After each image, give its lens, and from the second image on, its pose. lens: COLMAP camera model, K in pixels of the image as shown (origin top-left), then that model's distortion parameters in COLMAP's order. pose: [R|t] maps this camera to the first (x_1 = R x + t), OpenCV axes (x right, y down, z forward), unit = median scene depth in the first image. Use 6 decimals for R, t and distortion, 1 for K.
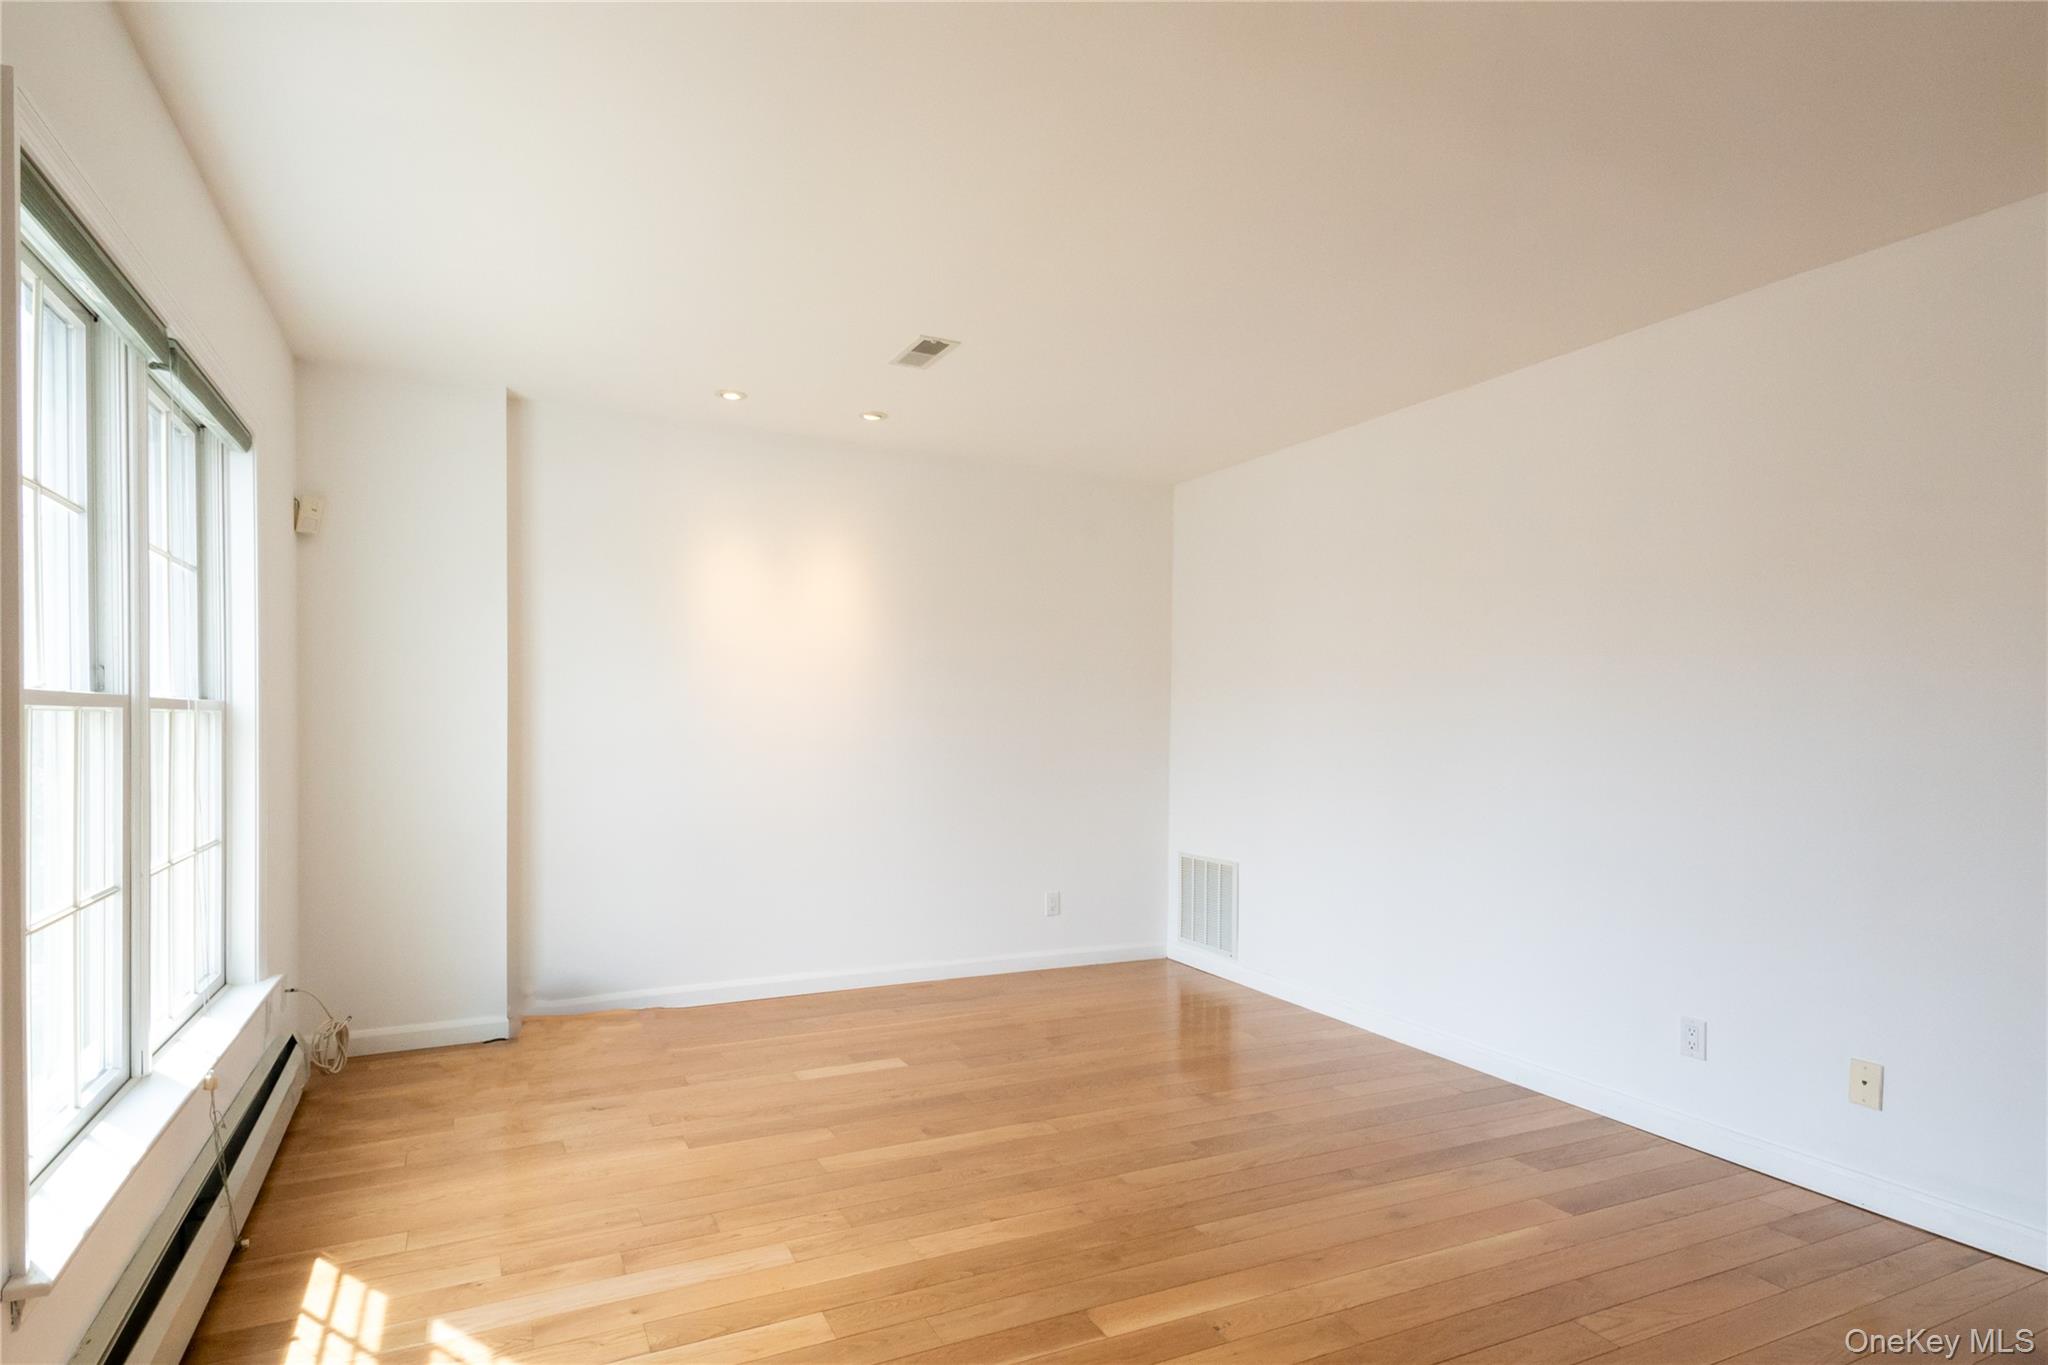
lens RADIAL K [[1028.8, 0, 981.2], [0, 1028.8, 745.9], [0, 0, 1]] dist [0.000441, -0.000085]
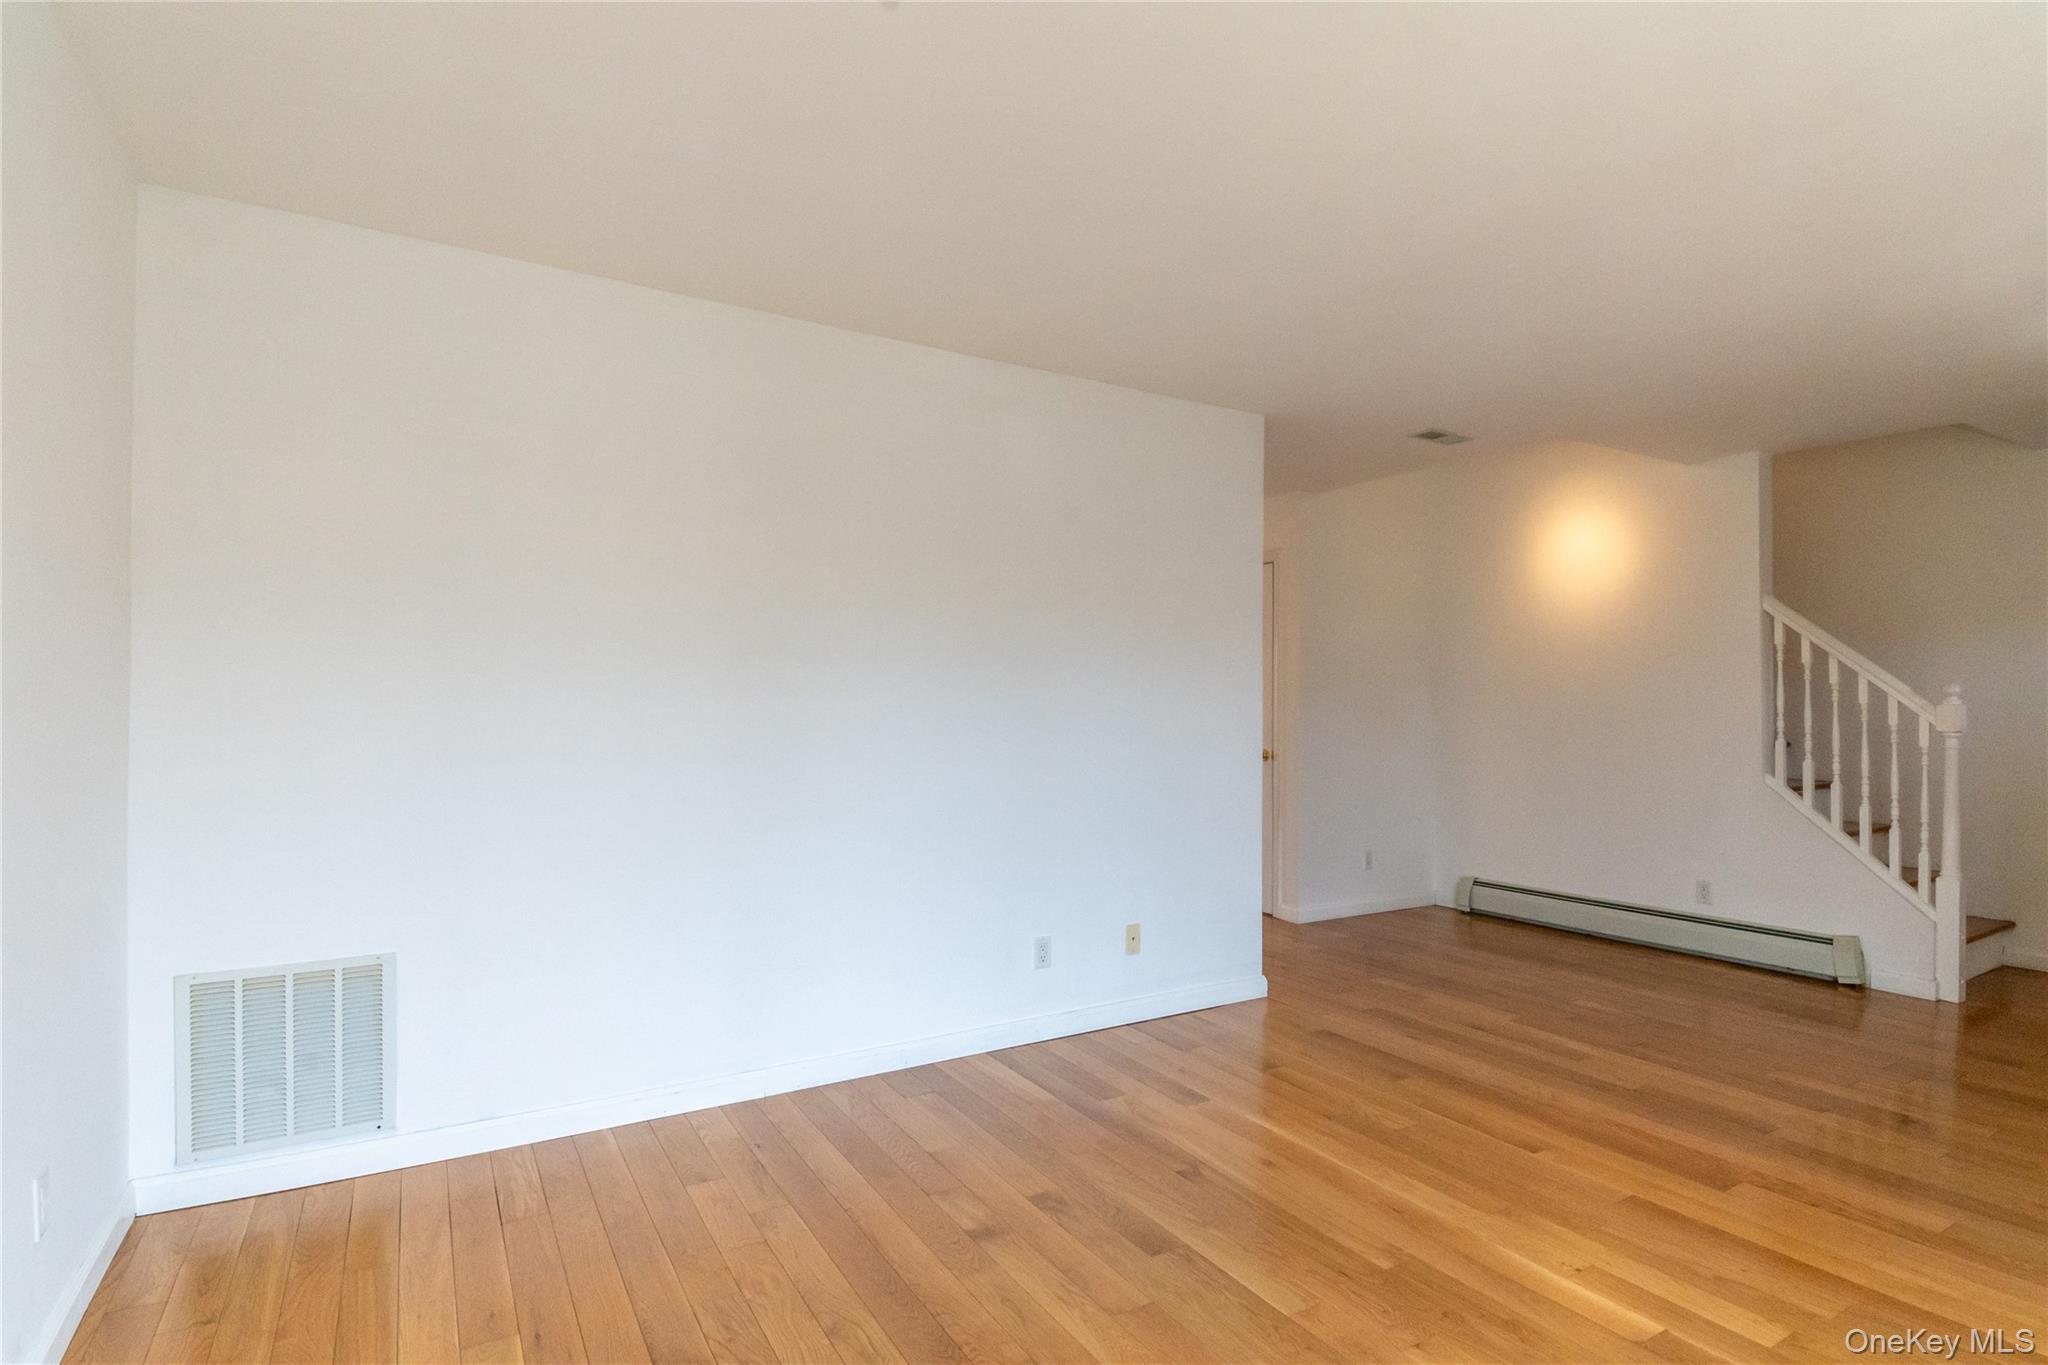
lens RADIAL K [[1002.7, 0, 980.2], [0, 1002.7, 679.5], [0, 0, 1]] dist [0.001253, -0.017867]
pose [[-0.099700, 0.013269, 0.994929, -0.525879], [0.017313, 0.999783, -0.011599, -0.039291], [-0.994867, 0.016069, -0.099908, 1.176993]]
